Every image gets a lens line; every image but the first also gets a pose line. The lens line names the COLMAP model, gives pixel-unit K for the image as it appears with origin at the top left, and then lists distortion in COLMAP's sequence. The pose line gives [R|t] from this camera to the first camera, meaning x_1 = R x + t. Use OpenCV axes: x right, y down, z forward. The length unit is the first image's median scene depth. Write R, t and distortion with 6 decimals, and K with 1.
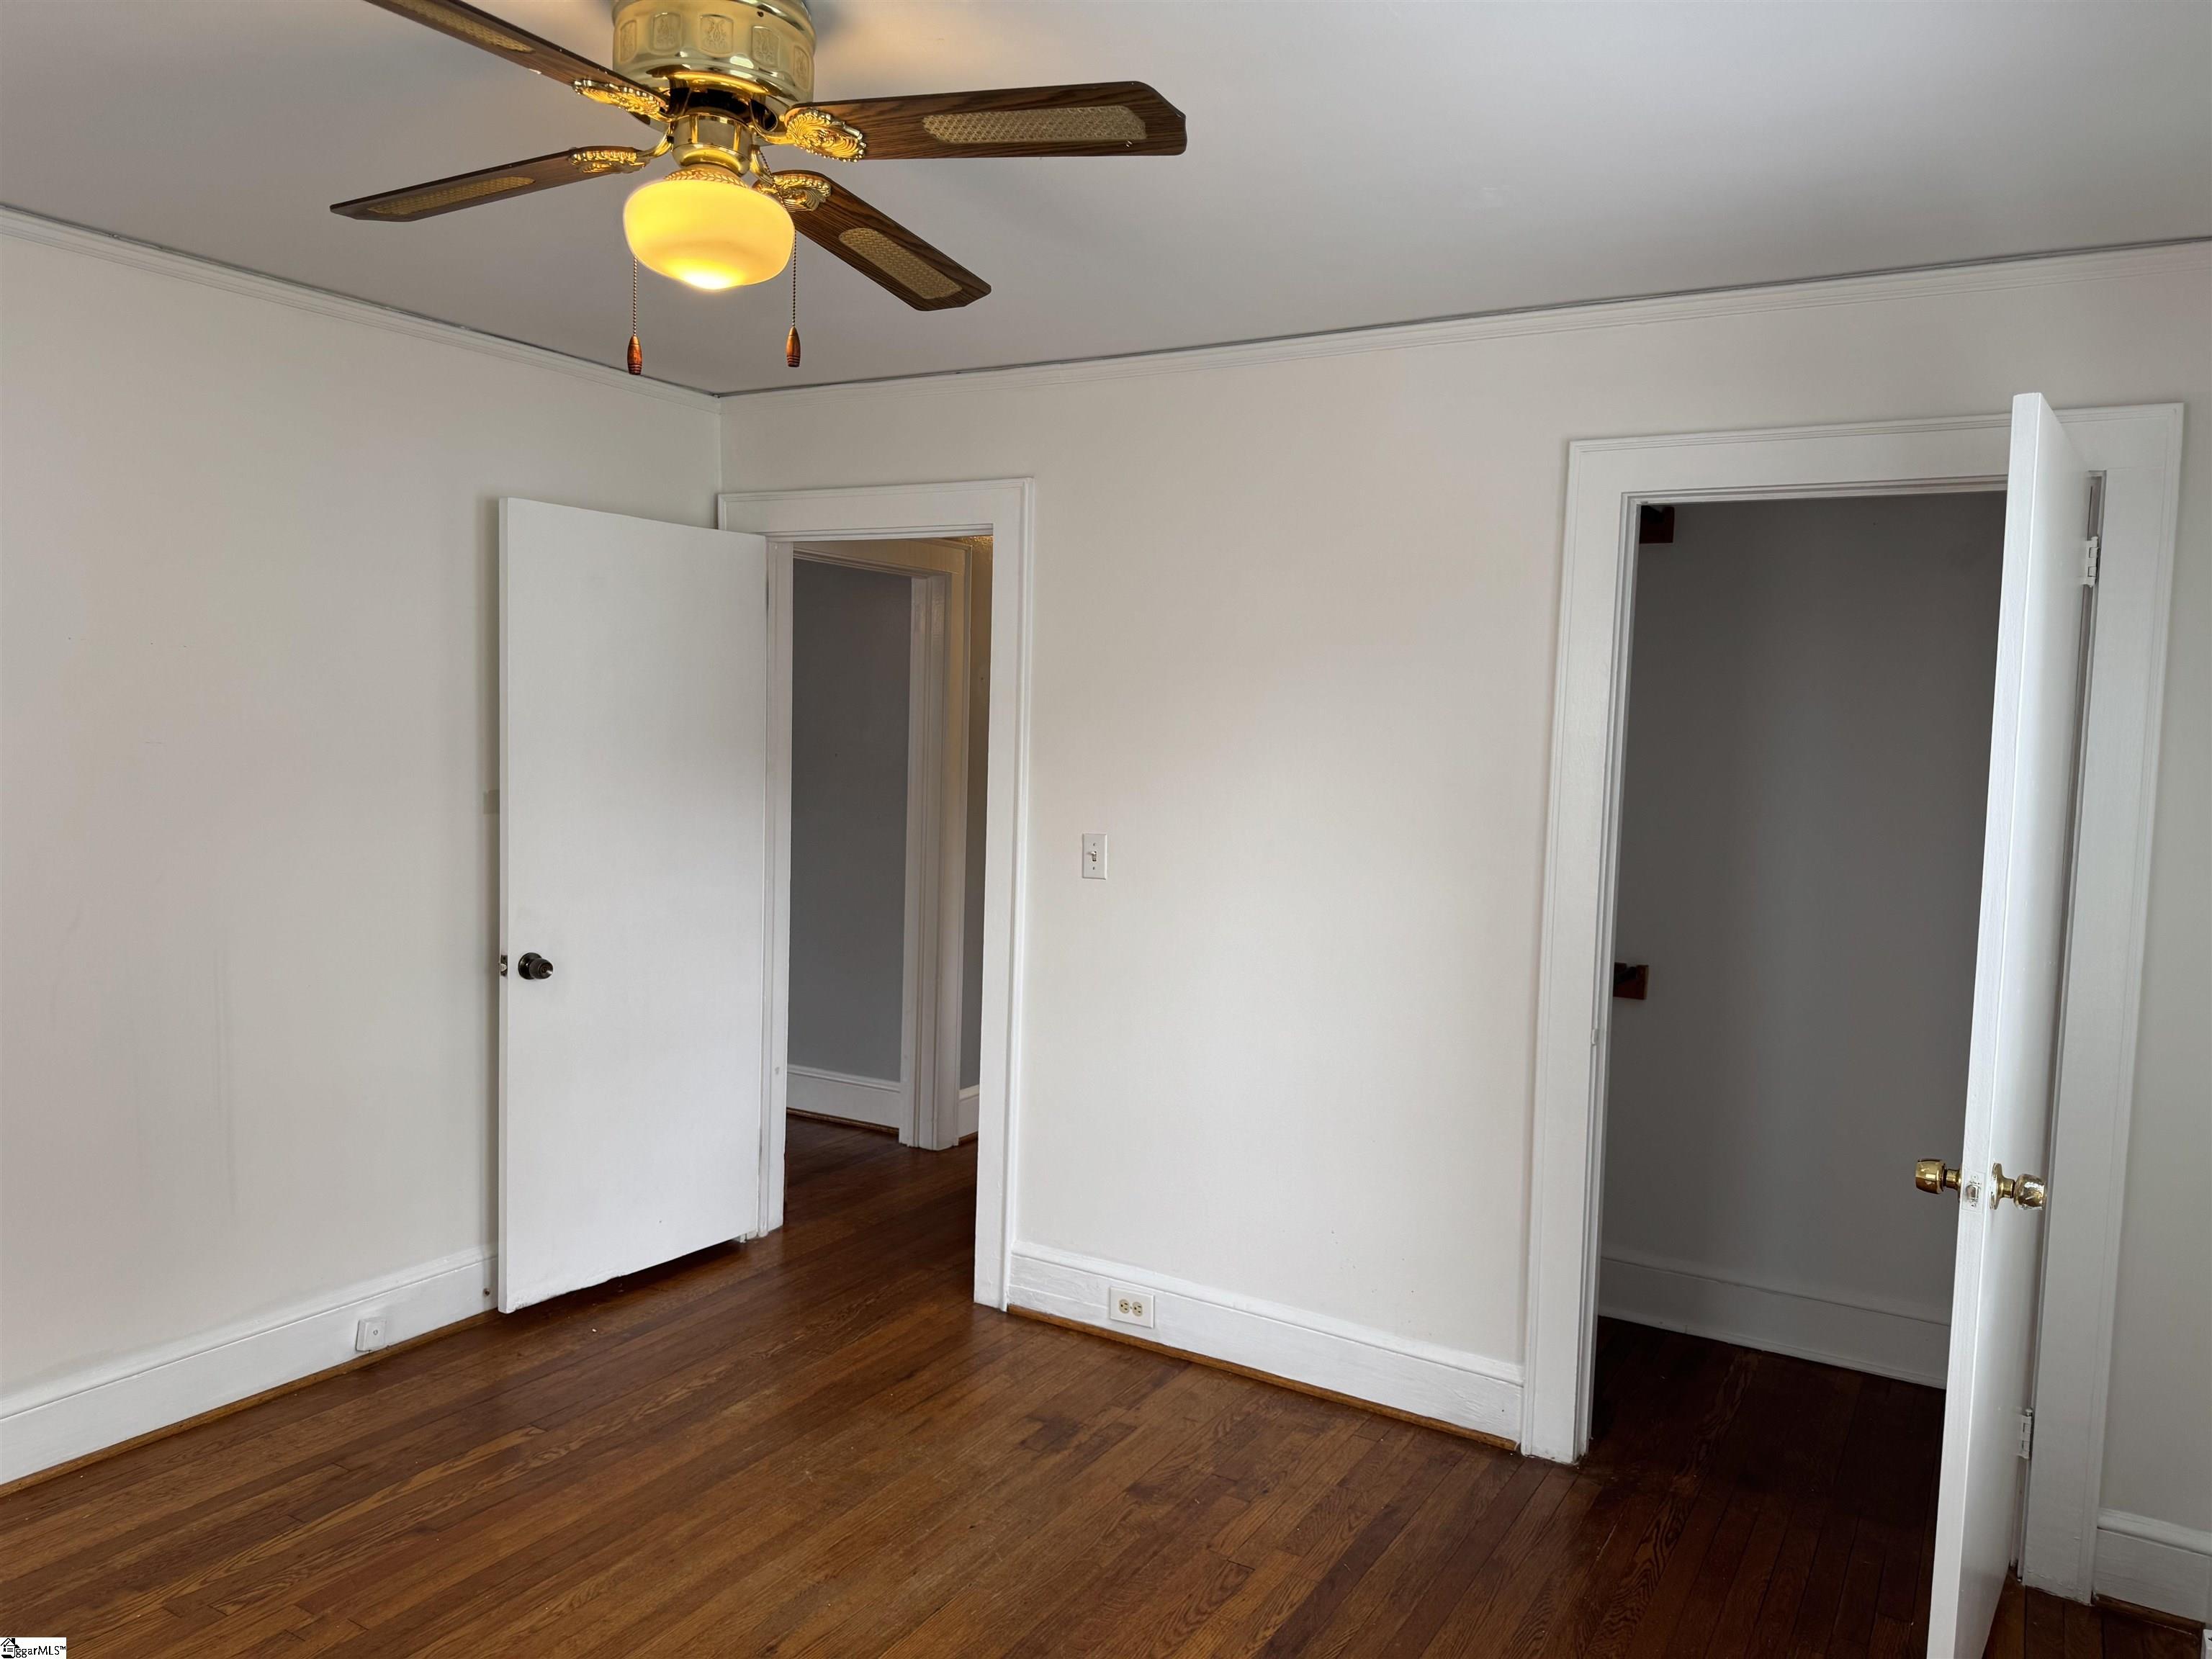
lens RADIAL K [[1556.3, 0, 1106.0], [0, 1556.3, 829.5], [0, 0, 1]] dist [0.076730, -0.089281]
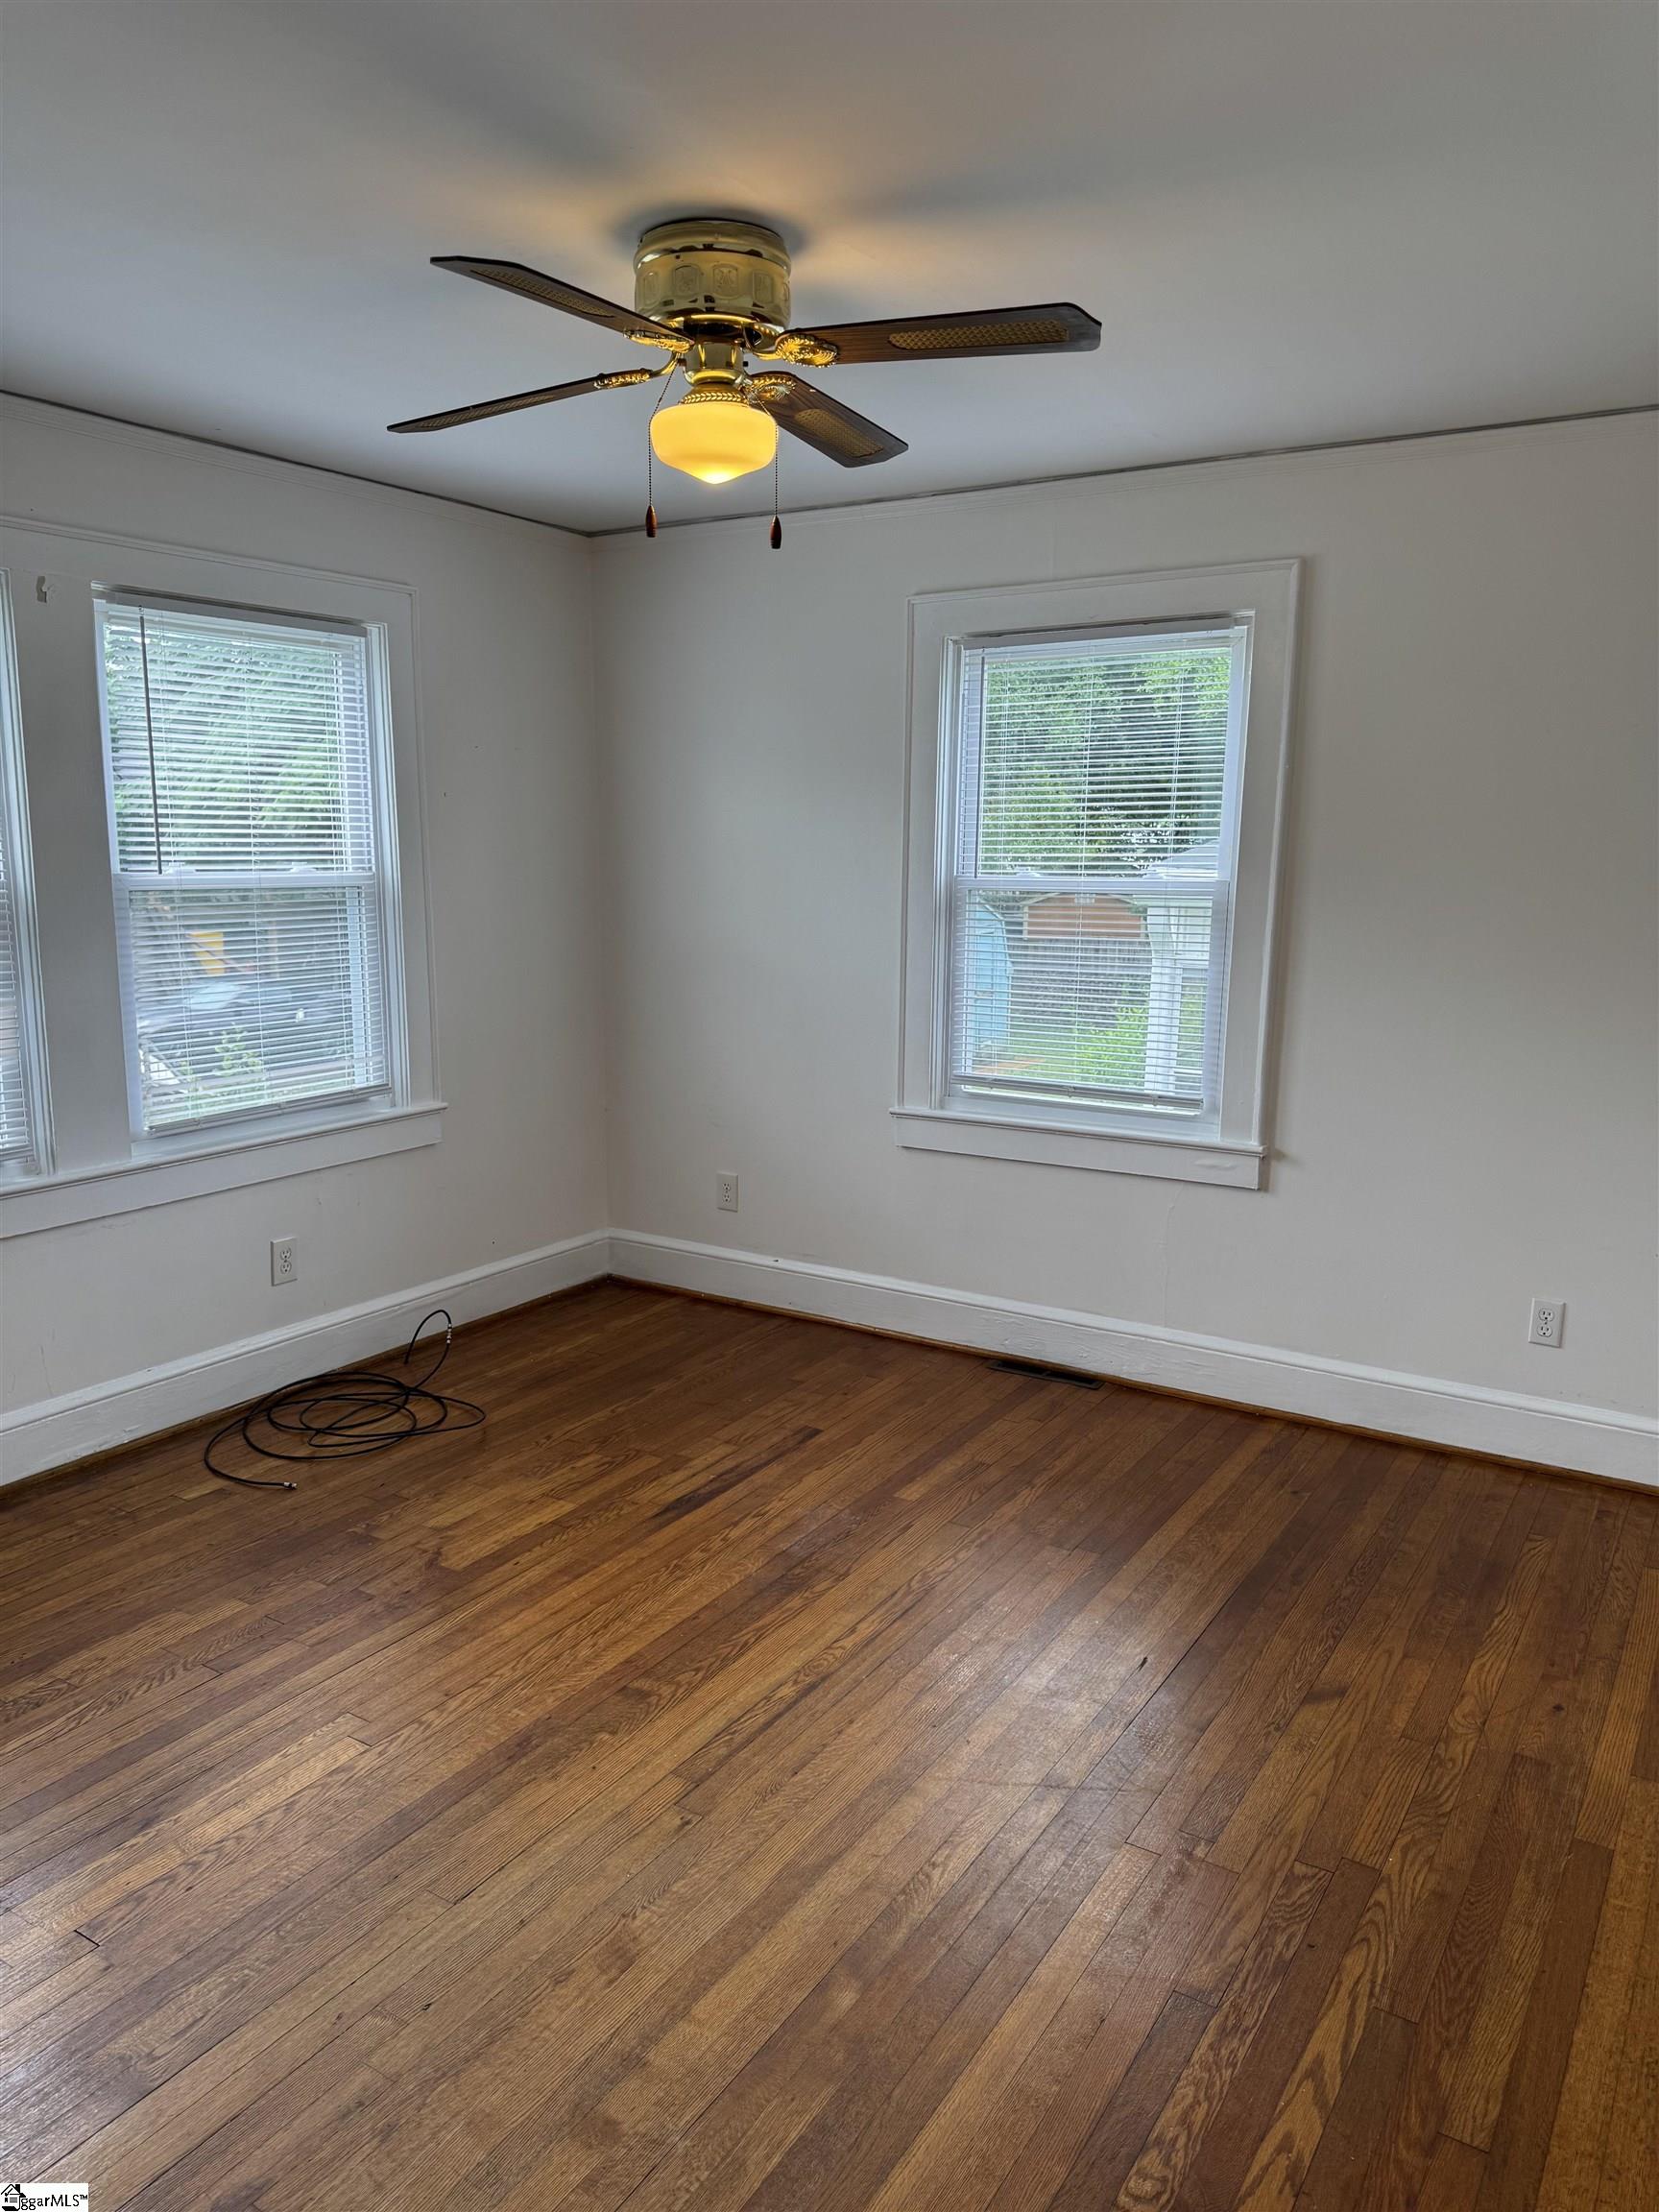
lens RADIAL K [[1556.3, 0, 829.5], [0, 1556.3, 1106.0], [0, 0, 1]] dist [0.076730, -0.089281]
pose [[-0.998844, -0.045340, 0.015947, -0.224591], [-0.040132, 0.969353, 0.242374, -0.099294], [-0.026447, 0.241454, -0.970052, 1.394032]]
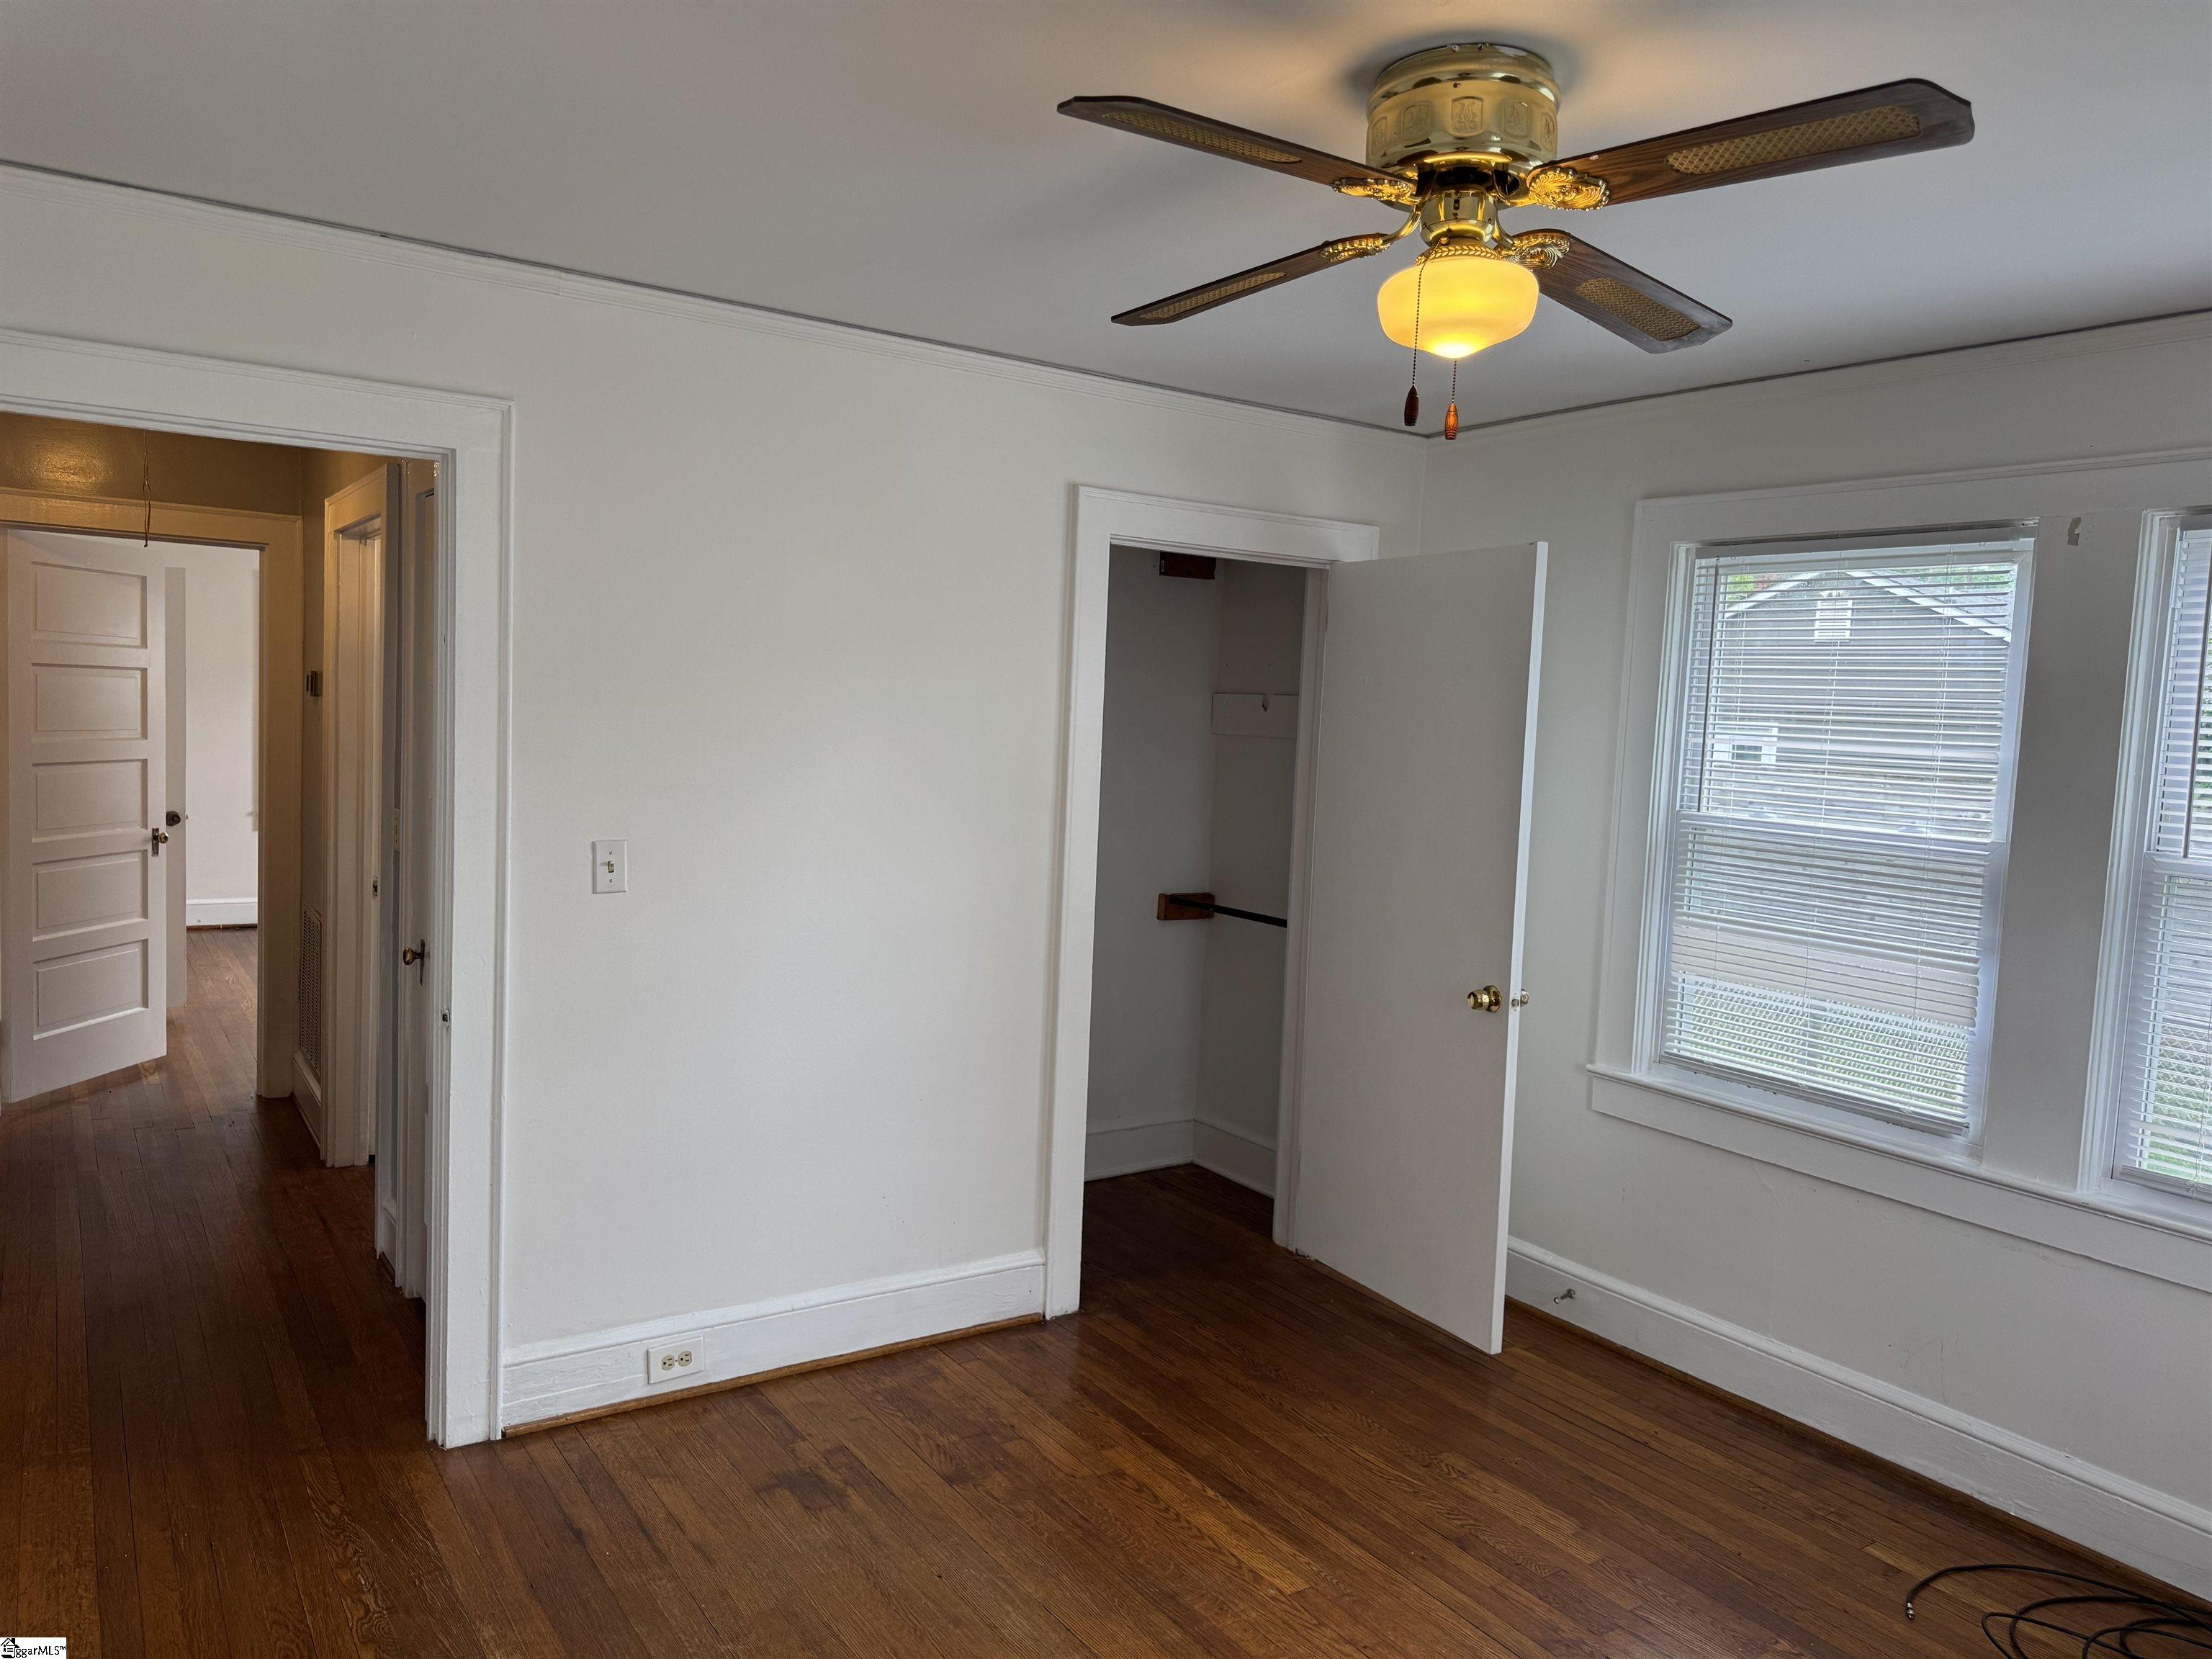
lens RADIAL K [[1556.3, 0, 1106.0], [0, 1556.3, 829.5], [0, 0, 1]] dist [0.076730, -0.089281]
pose [[0.419808, -0.080928, 0.903998, -0.773799], [0.031963, 0.996717, 0.074385, -0.068249], [-0.907050, -0.002333, 0.421017, 0.449938]]
